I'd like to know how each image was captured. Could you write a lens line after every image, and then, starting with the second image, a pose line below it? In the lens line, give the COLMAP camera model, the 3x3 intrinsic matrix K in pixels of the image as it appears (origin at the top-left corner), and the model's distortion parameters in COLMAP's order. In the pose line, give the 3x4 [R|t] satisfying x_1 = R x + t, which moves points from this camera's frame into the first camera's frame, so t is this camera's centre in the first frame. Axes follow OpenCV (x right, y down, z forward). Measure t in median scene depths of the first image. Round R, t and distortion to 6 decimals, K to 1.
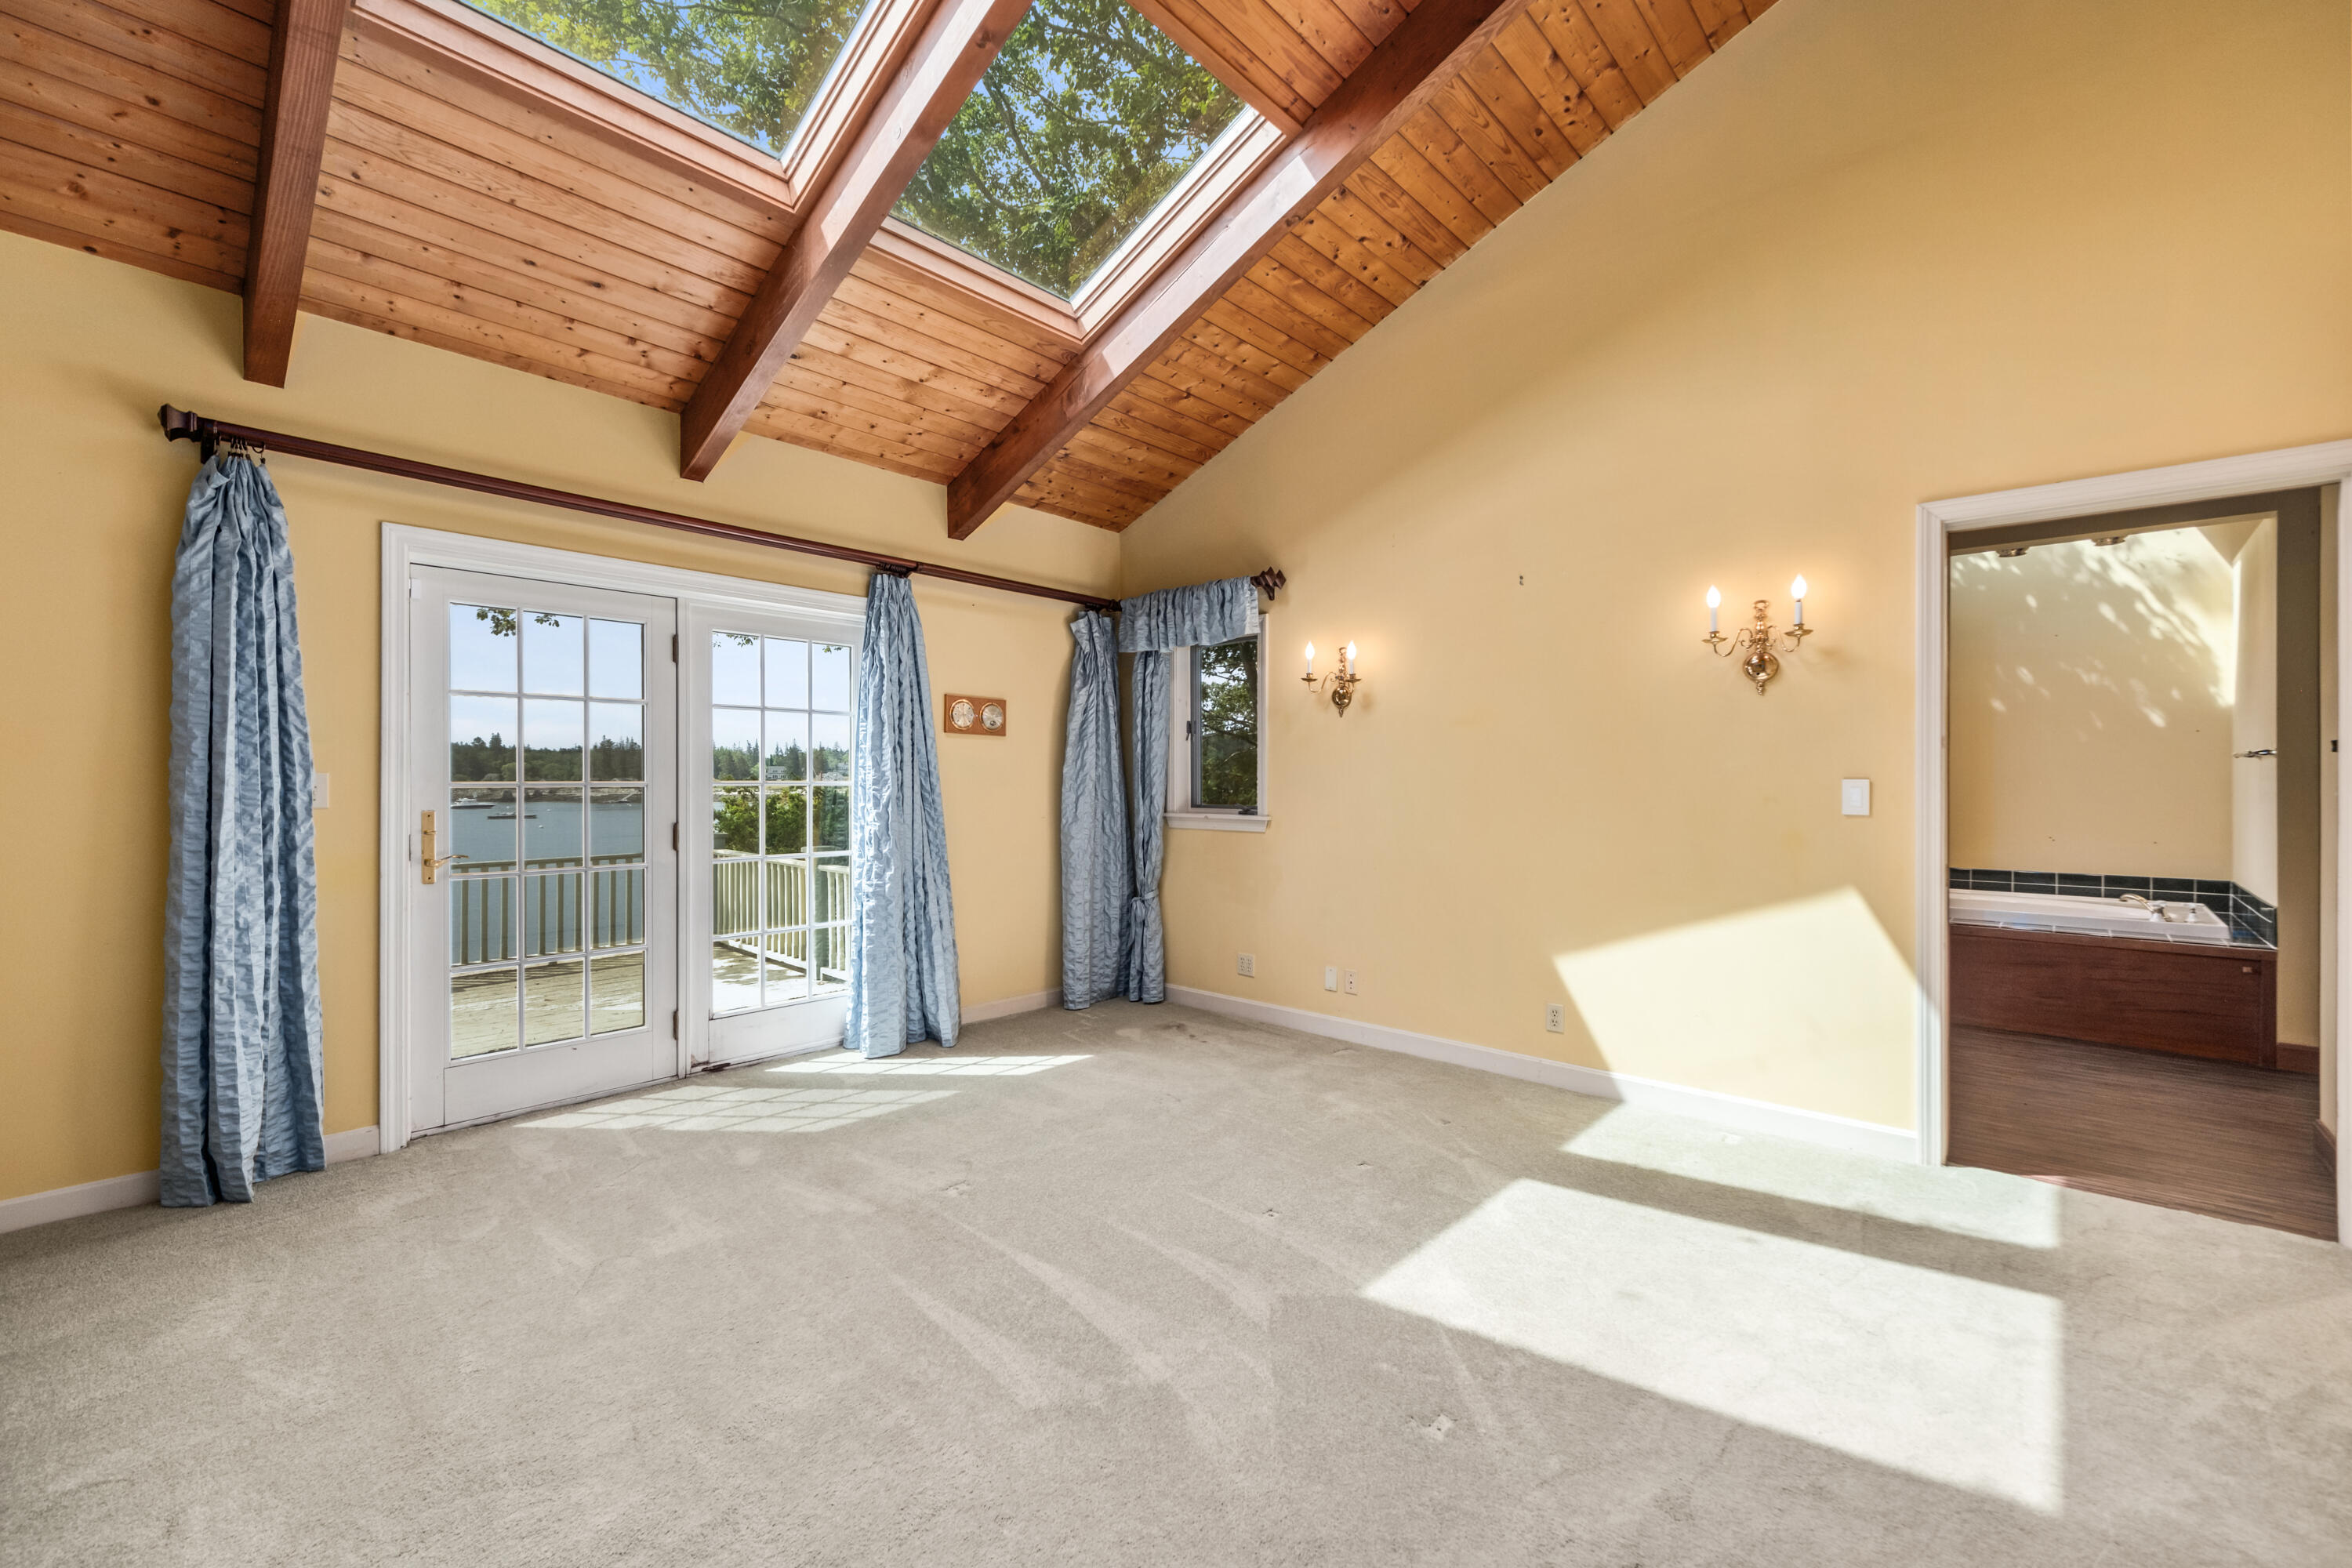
lens RADIAL K [[964.5, 0, 1176.0], [0, 964.5, 784.0], [0, 0, 1]] dist [-0.000414, -0.000010]
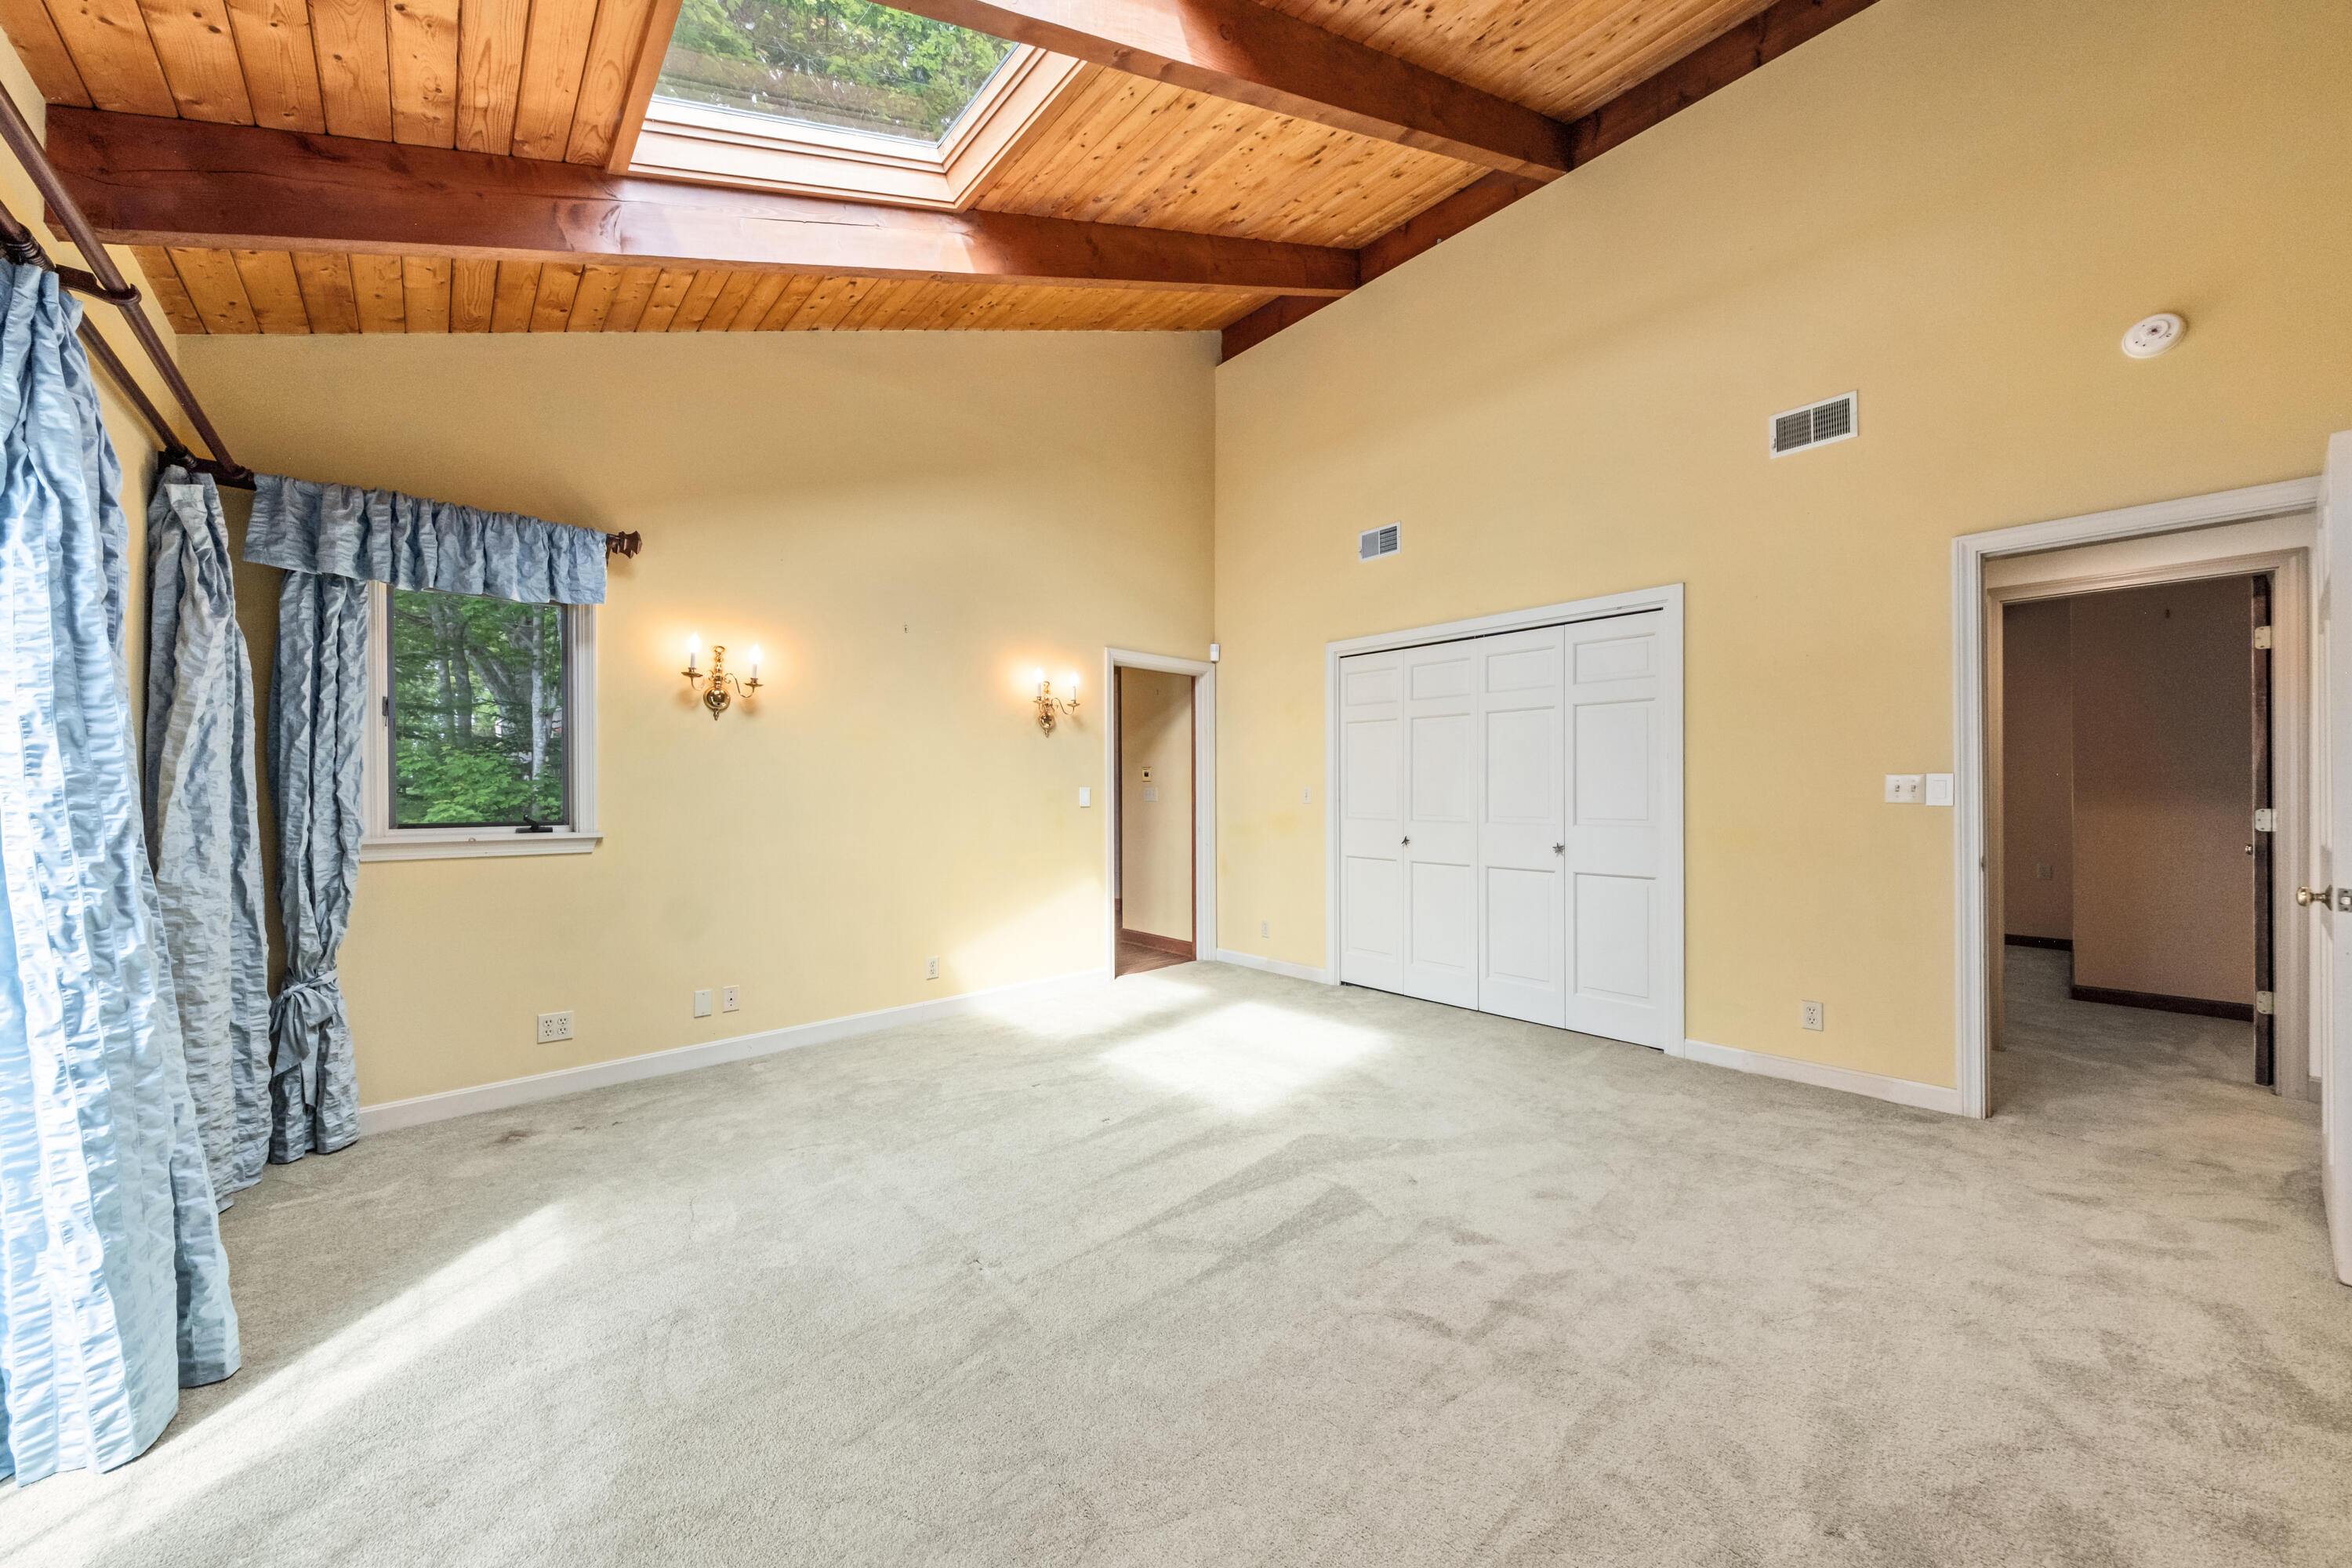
lens RADIAL K [[808.0, 0, 1176.0], [0, 808.0, 784.0], [0, 0, 1]] dist [0.000538, -0.000025]
pose [[0.082129, 0.007338, 0.996595, -0.590720], [0.003227, 0.999966, -0.007629, 0.000757], [-0.996617, 0.003842, 0.082102, 0.500838]]
